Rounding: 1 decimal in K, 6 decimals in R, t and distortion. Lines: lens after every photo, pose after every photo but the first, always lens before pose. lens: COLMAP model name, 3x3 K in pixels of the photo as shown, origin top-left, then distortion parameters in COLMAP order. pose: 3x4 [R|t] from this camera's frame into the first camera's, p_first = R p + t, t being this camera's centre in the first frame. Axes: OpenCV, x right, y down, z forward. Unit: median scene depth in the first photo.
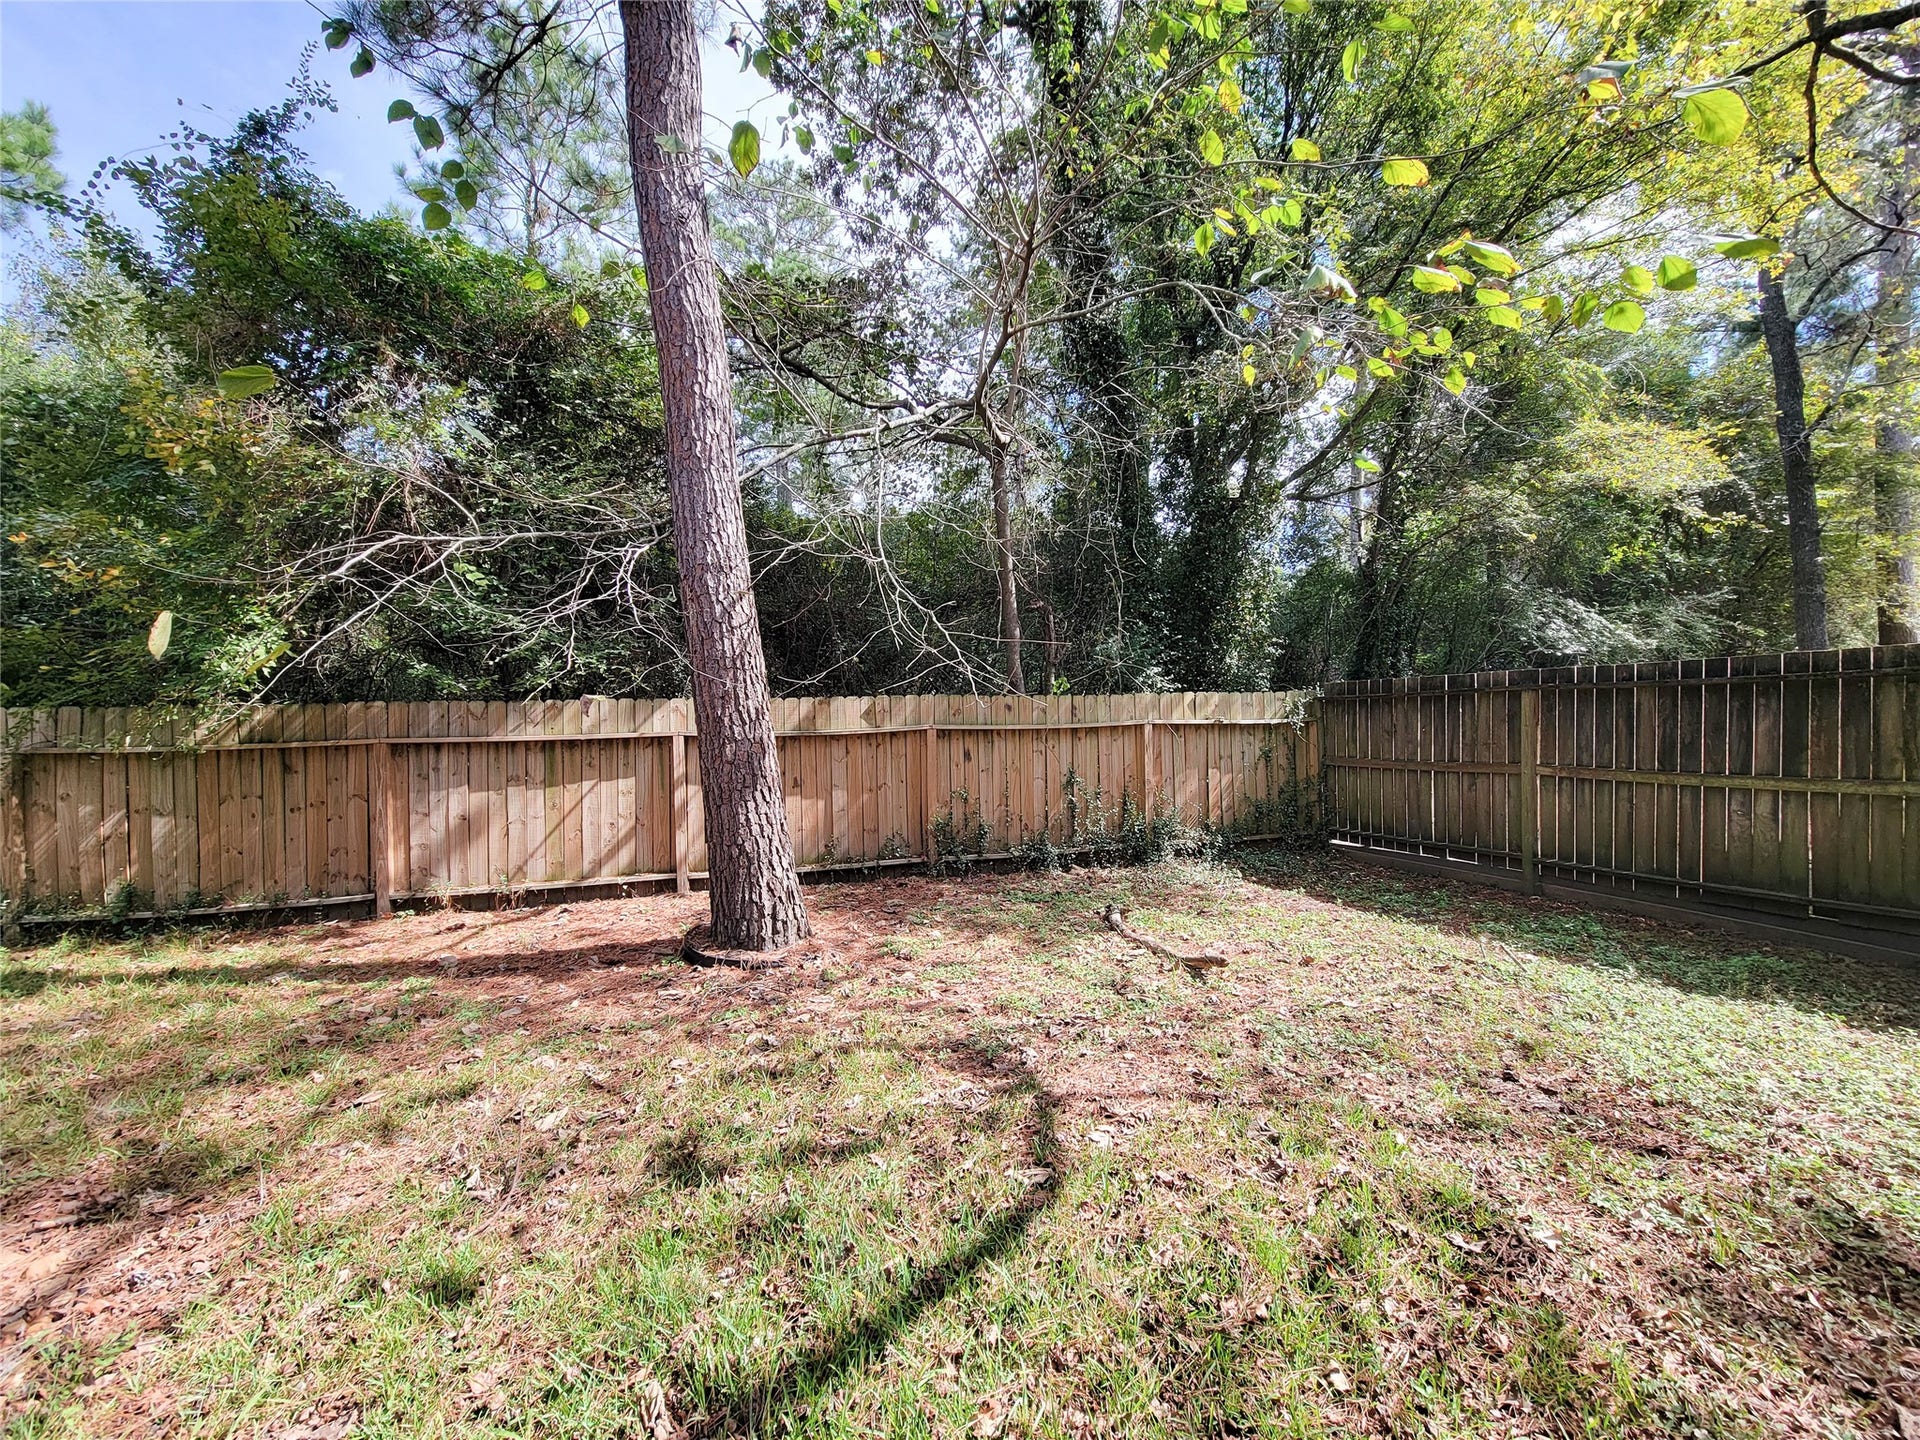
lens RADIAL K [[778.9, 0, 957.4], [0, 778.9, 723.7], [0, 0, 1]] dist [0.006176, -0.004325]
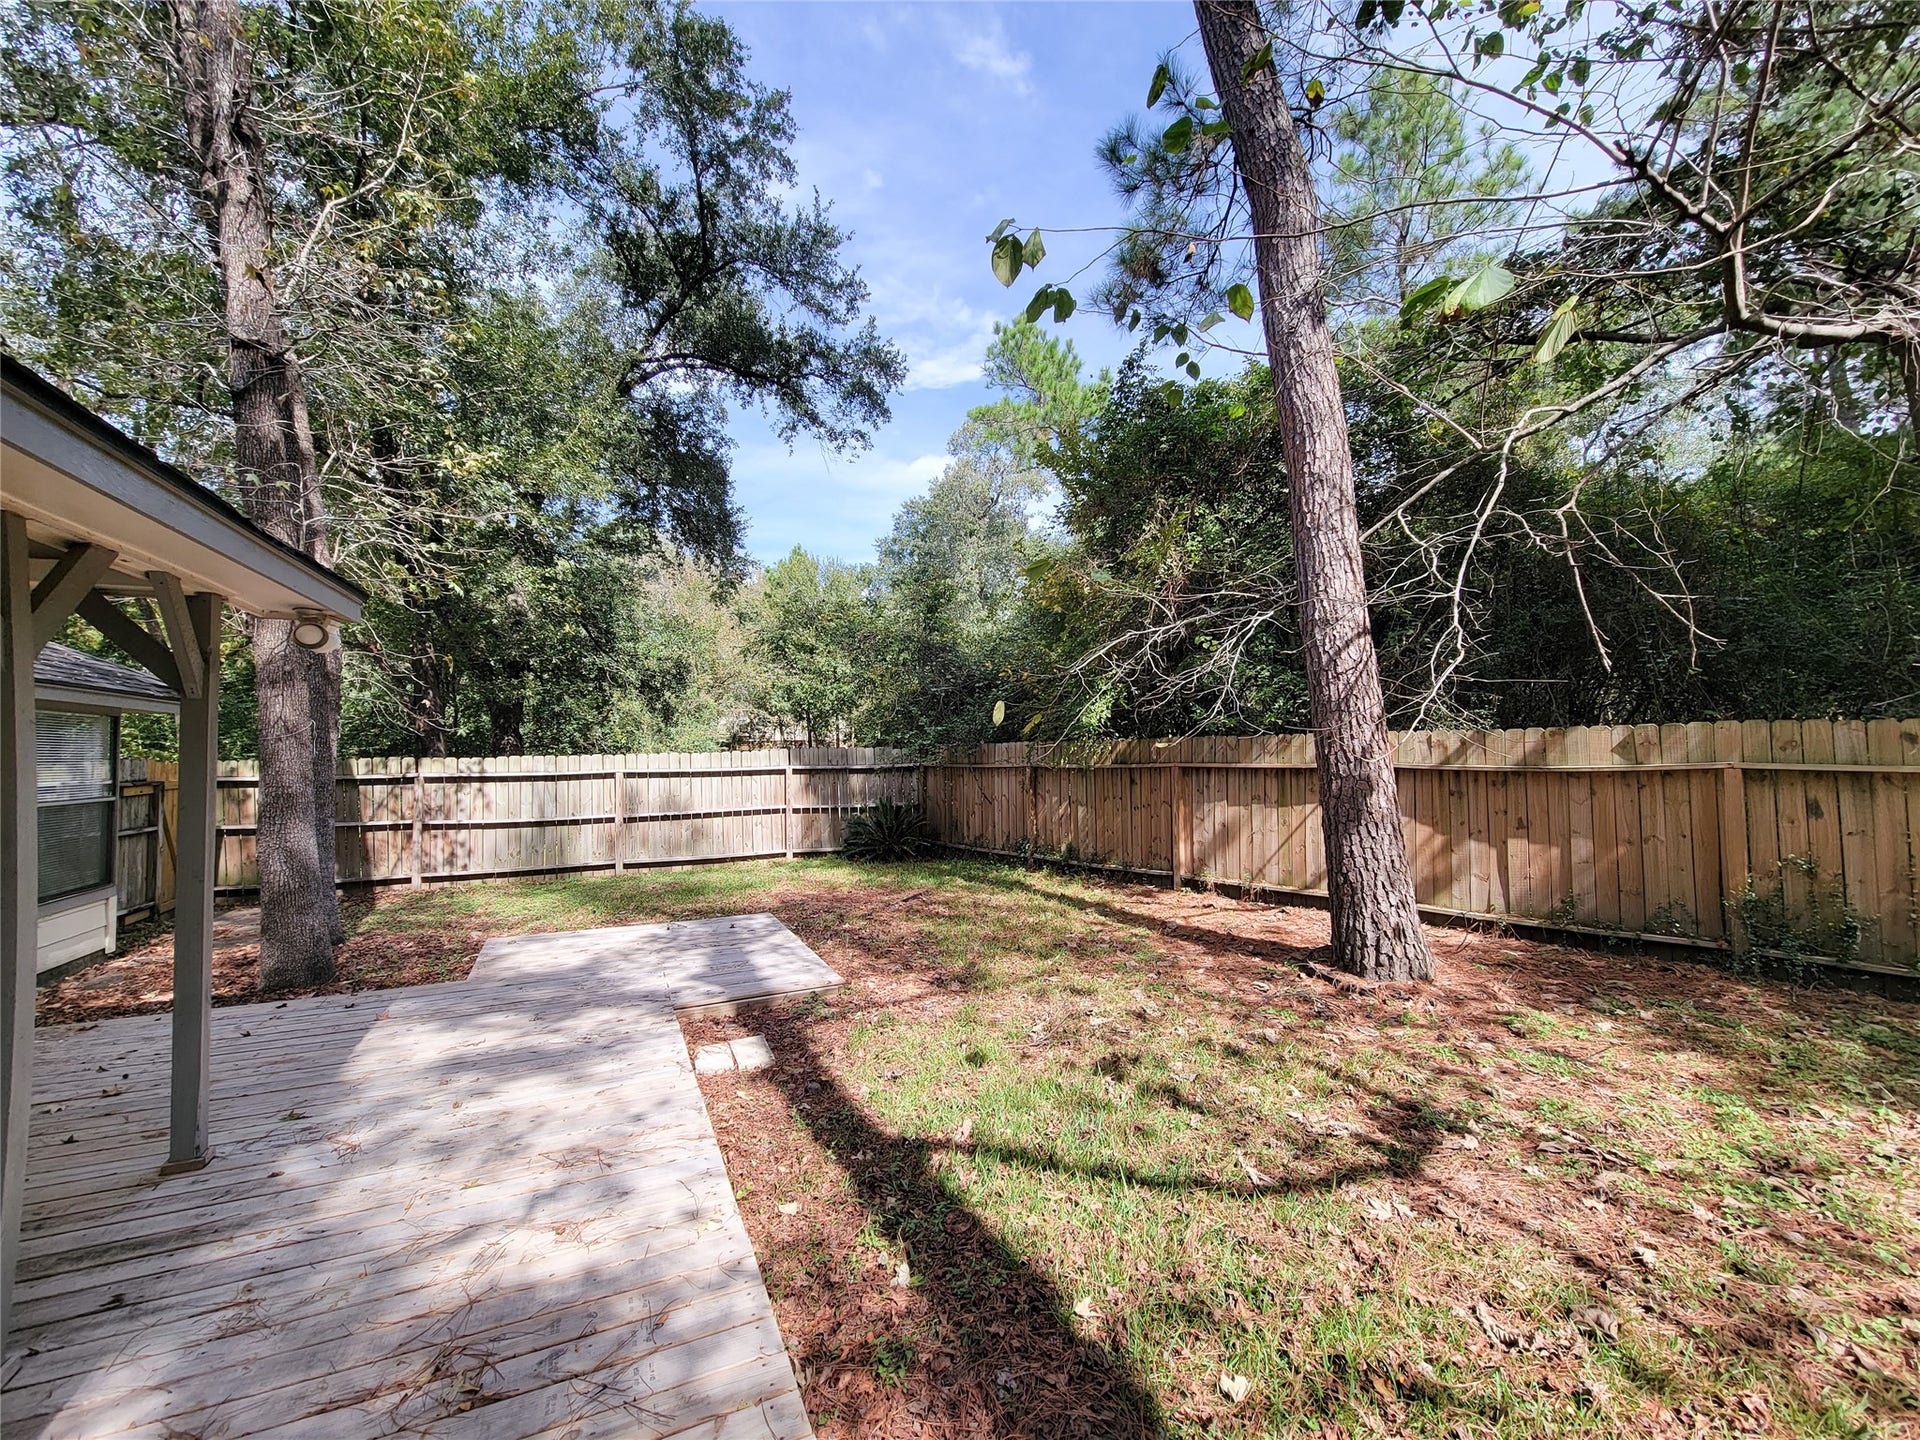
lens RADIAL K [[778.9, 0, 957.4], [0, 778.9, 723.7], [0, 0, 1]] dist [0.006176, -0.004325]
pose [[0.419810, -0.017821, -0.907437, 0.422779], [0.002414, 0.999826, -0.018519, -0.030252], [0.907609, 0.005583, 0.419780, 0.048202]]
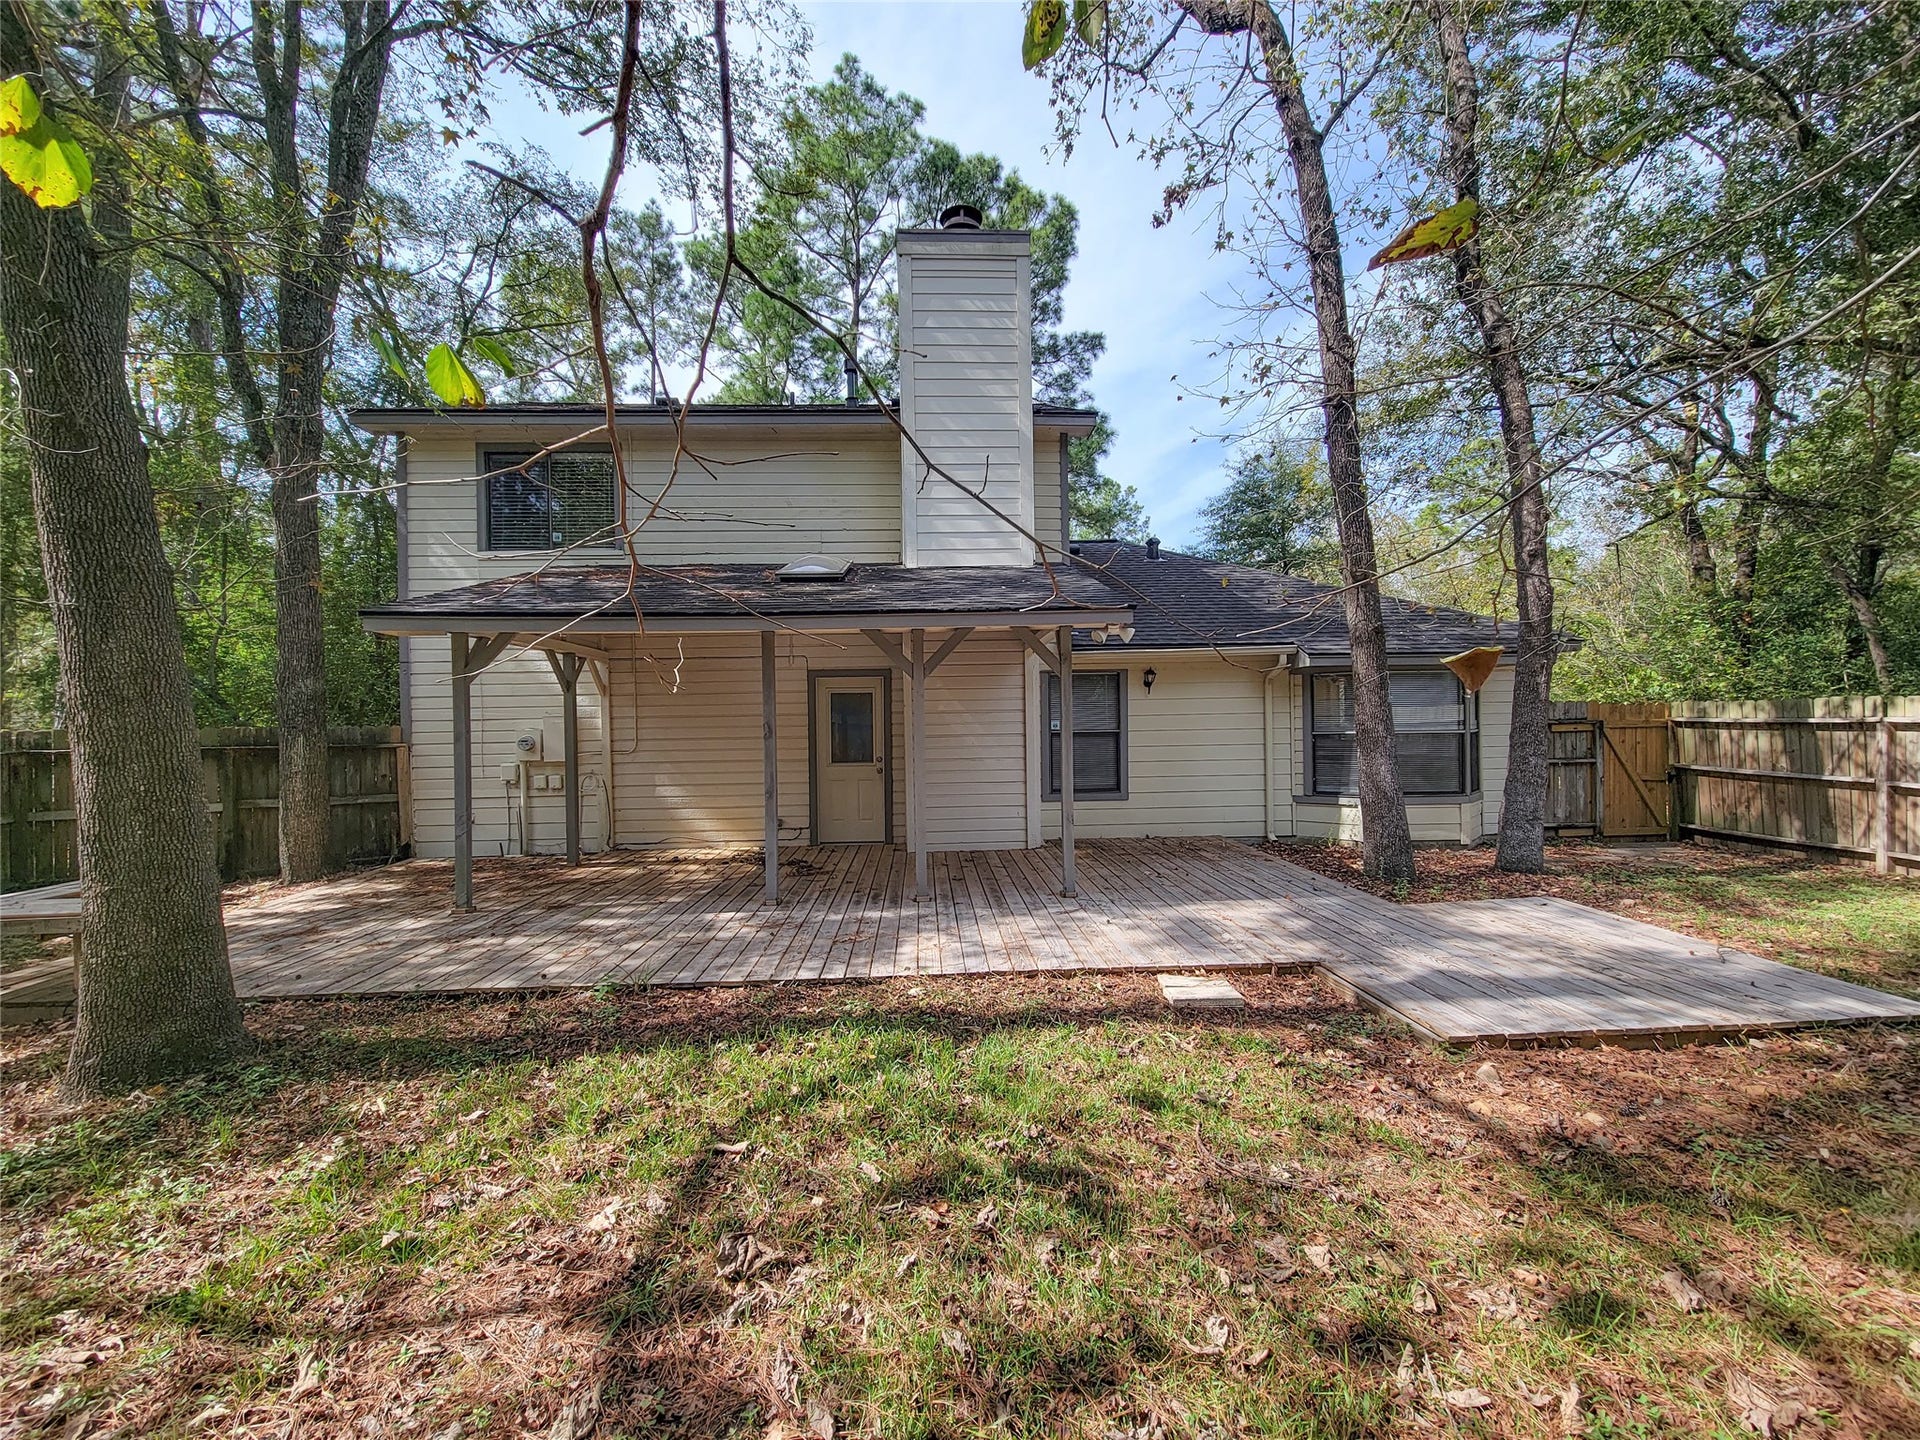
lens RADIAL K [[778.9, 0, 957.4], [0, 778.9, 723.7], [0, 0, 1]] dist [0.006176, -0.004325]
pose [[-0.998375, 0.033114, -0.046382, -0.085665], [0.032670, 0.999413, 0.010285, -0.005561], [0.046696, 0.008753, -0.998871, 0.917534]]
